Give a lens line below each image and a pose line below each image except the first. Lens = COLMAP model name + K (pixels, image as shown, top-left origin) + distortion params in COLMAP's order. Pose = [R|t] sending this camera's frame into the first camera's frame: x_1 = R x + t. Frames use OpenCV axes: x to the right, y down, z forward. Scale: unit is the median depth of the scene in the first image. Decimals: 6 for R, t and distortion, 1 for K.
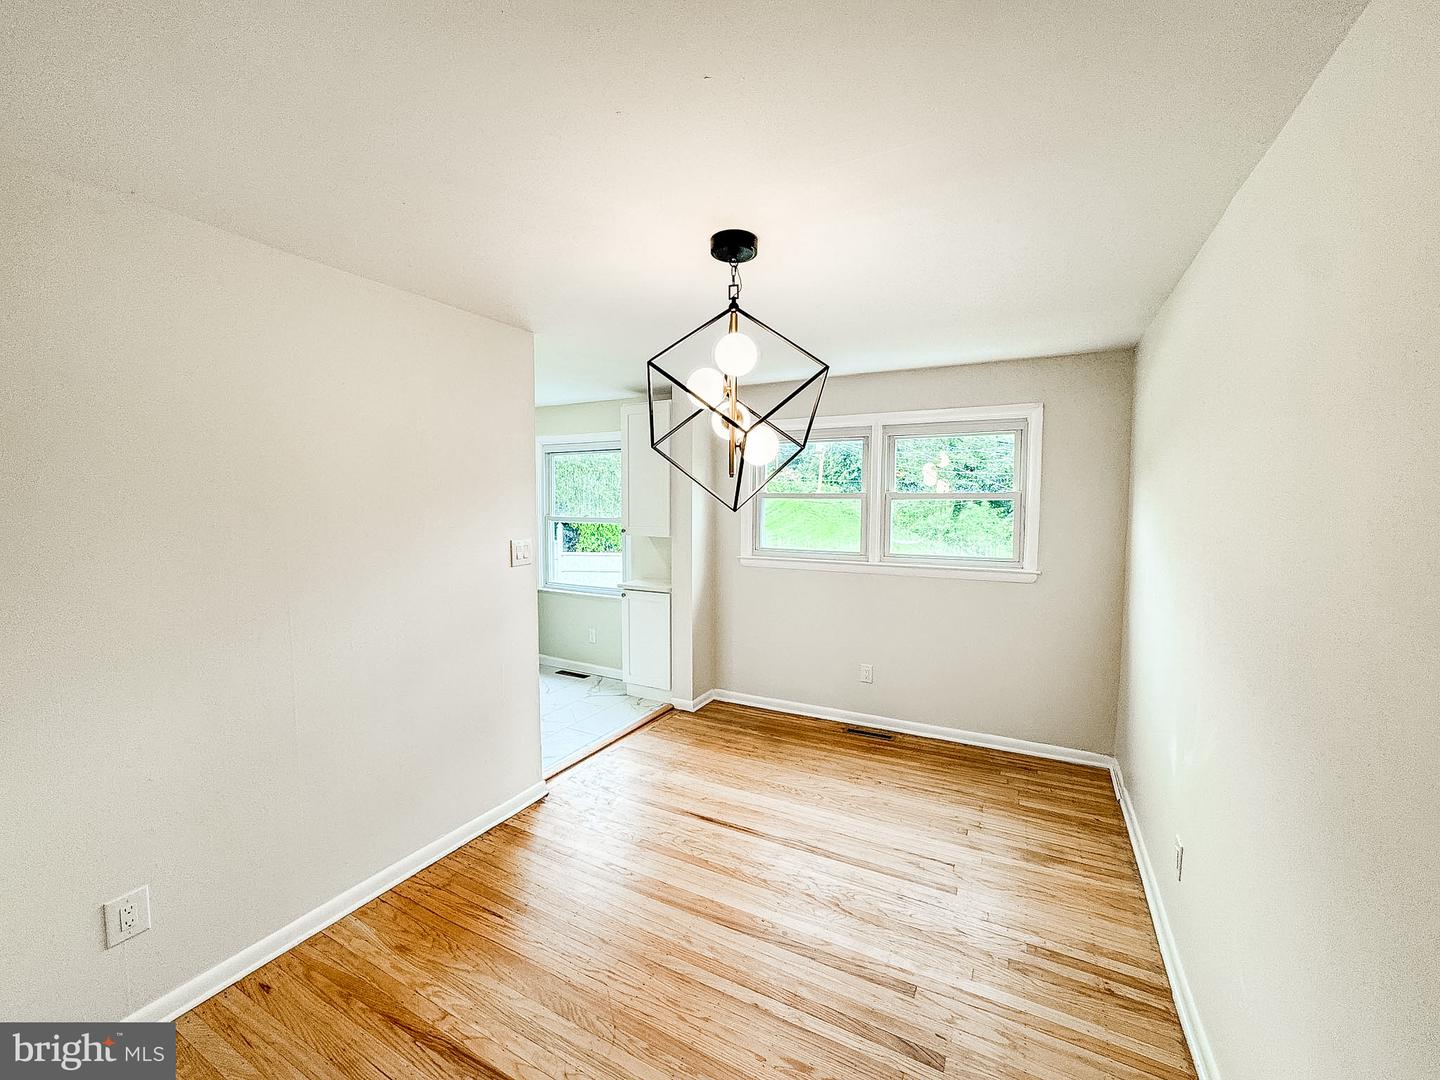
lens RADIAL K [[580.2, 0, 722.0], [0, 580.2, 539.6], [0, 0, 1]] dist [0.001369, 0.000333]
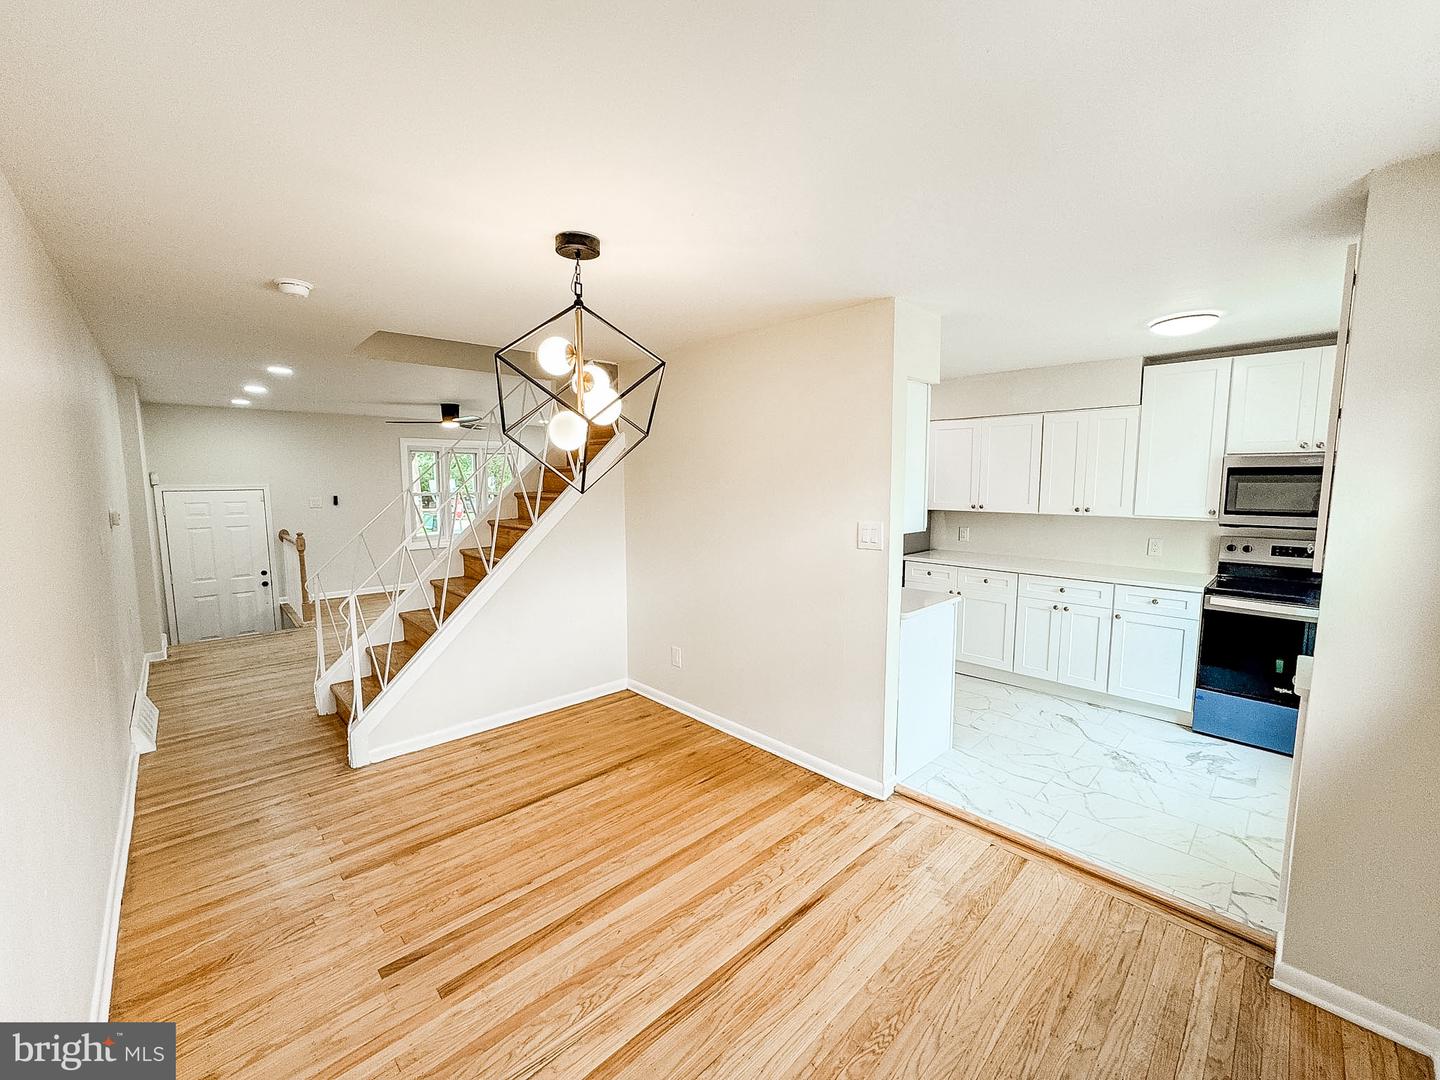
lens RADIAL K [[580.2, 0, 717.8], [0, 580.2, 544.0], [0, 0, 1]] dist [0.001369, 0.000333]
pose [[-0.306258, 0.100125, -0.946668, 0.958725], [-0.061551, 0.990290, 0.124651, -0.103744], [0.949956, 0.096443, -0.297122, 1.539072]]
